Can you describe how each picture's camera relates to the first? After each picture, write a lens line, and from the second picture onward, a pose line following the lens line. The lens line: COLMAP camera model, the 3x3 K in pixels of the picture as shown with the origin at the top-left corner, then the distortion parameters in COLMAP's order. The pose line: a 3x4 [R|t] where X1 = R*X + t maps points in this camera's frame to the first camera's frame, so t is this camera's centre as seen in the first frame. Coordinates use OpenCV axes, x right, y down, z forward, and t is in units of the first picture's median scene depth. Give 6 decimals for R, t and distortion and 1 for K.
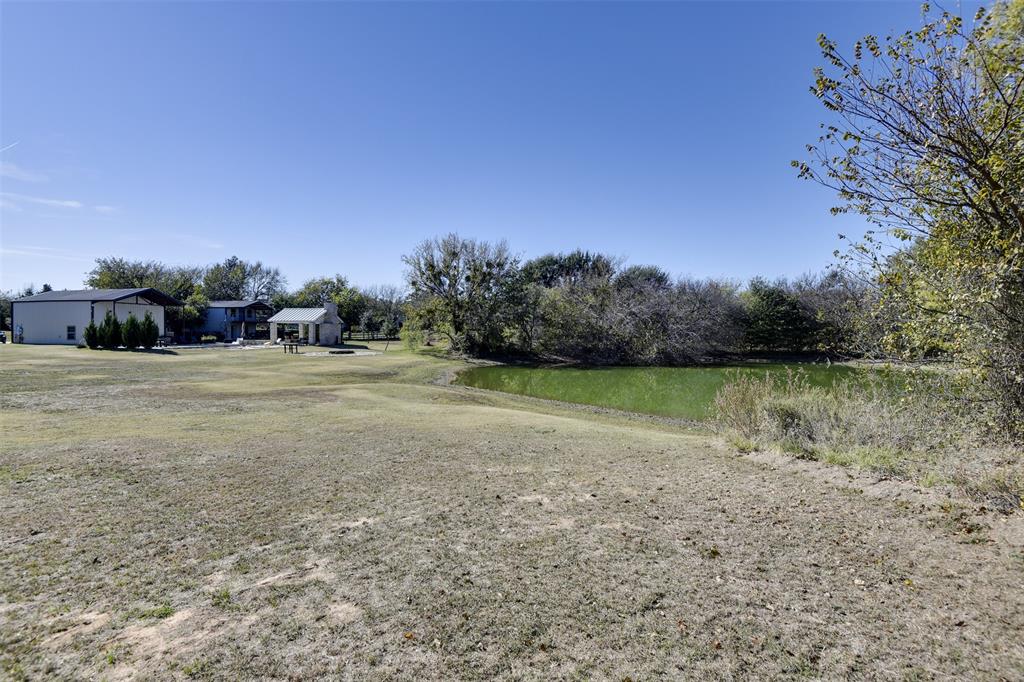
lens RADIAL K [[512.3, 0, 510.2], [0, 512.3, 343.9], [0, 0, 1]] dist [0.008208, 0.001136]
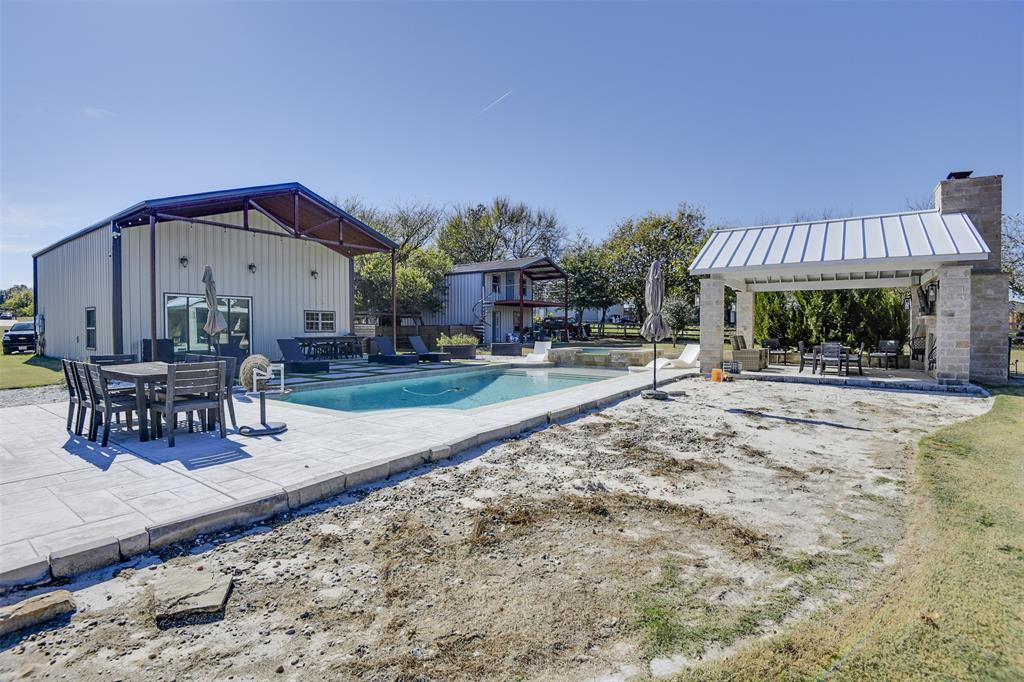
lens RADIAL K [[485.5, 0, 512.7], [0, 485.5, 338.7], [0, 0, 1]] dist [-0.006154, -0.000669]
pose [[0.928619, -0.000206, -0.371036, -0.374464], [0.000401, 1.000000, 0.000450, -0.011561], [0.371035, -0.000567, 0.928619, 0.619642]]
